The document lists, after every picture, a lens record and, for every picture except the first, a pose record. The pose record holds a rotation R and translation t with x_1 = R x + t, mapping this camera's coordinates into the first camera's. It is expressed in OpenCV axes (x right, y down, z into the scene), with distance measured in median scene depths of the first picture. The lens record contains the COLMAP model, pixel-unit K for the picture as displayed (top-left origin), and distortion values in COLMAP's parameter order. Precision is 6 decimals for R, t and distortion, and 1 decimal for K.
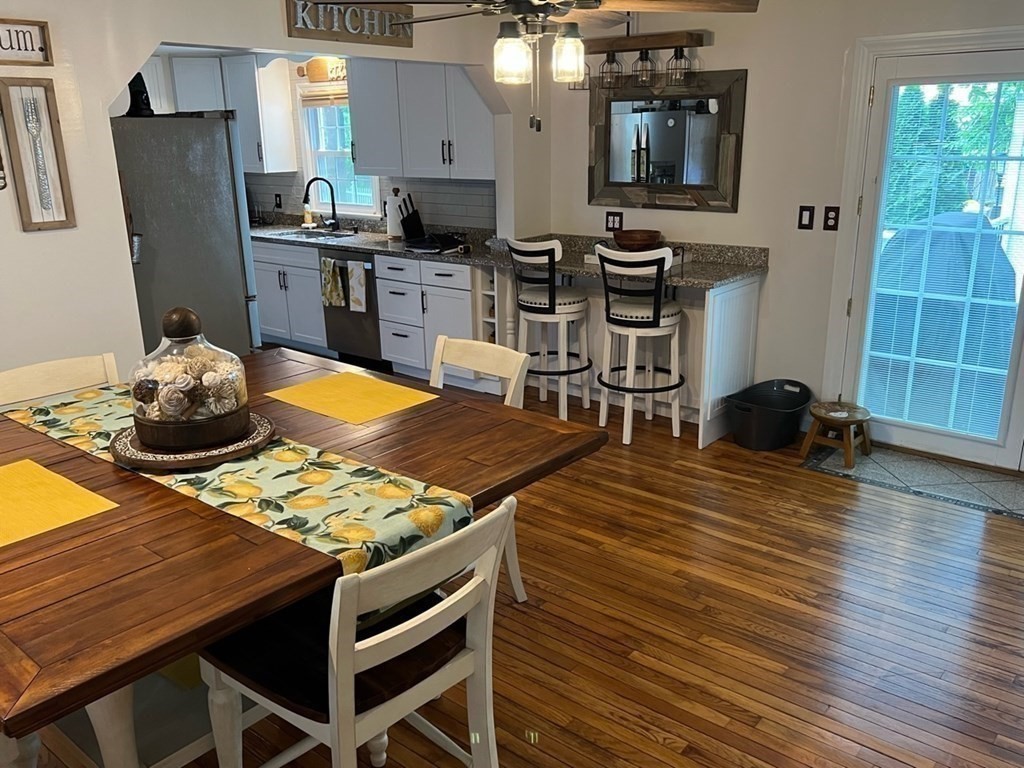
lens RADIAL K [[862.9, 0, 512.0], [0, 862.9, 384.0], [0, 0, 1]] dist [0.069896, -0.001622]
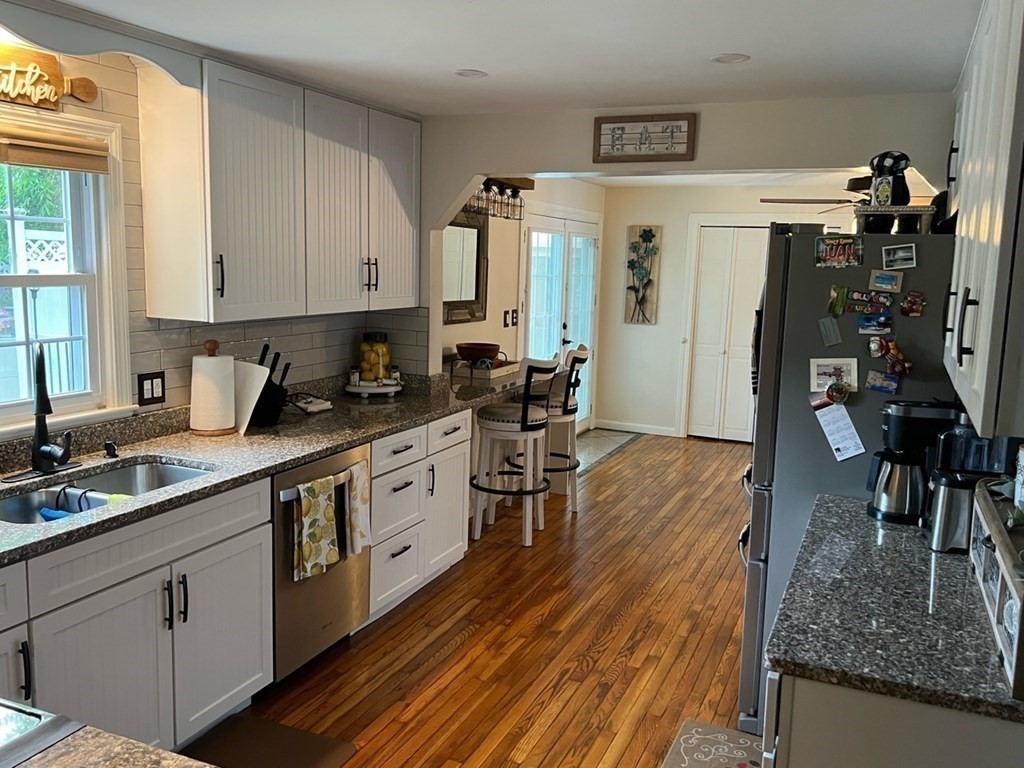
lens RADIAL K [[862.9, 0, 512.0], [0, 862.9, 384.0], [0, 0, 1]] dist [0.069896, -0.001622]
pose [[-0.289016, -0.129729, 0.948493, -1.161604], [0.246834, 0.947178, 0.204762, -0.443364], [-0.924955, 0.293300, -0.241728, 1.618189]]
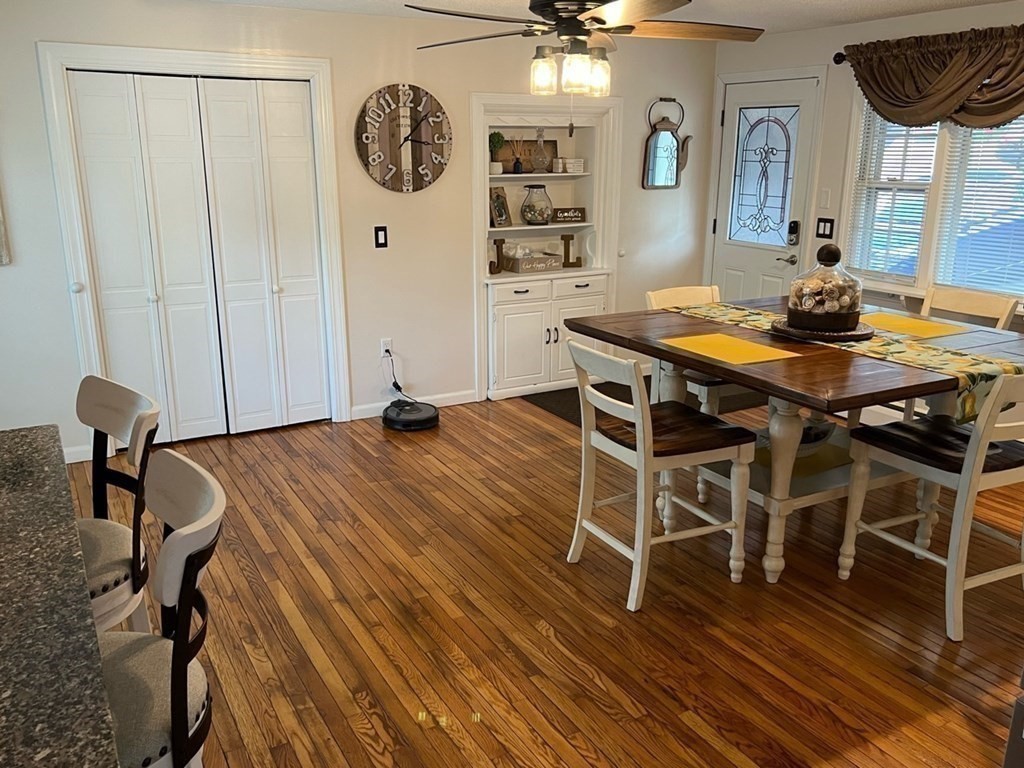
lens RADIAL K [[862.9, 0, 512.0], [0, 862.9, 384.0], [0, 0, 1]] dist [0.069896, -0.001622]
pose [[-0.937384, -0.080686, 0.338824, -0.226775], [0.107696, 0.857980, 0.502267, -0.419345], [-0.331230, 0.507307, -0.795567, 1.485759]]
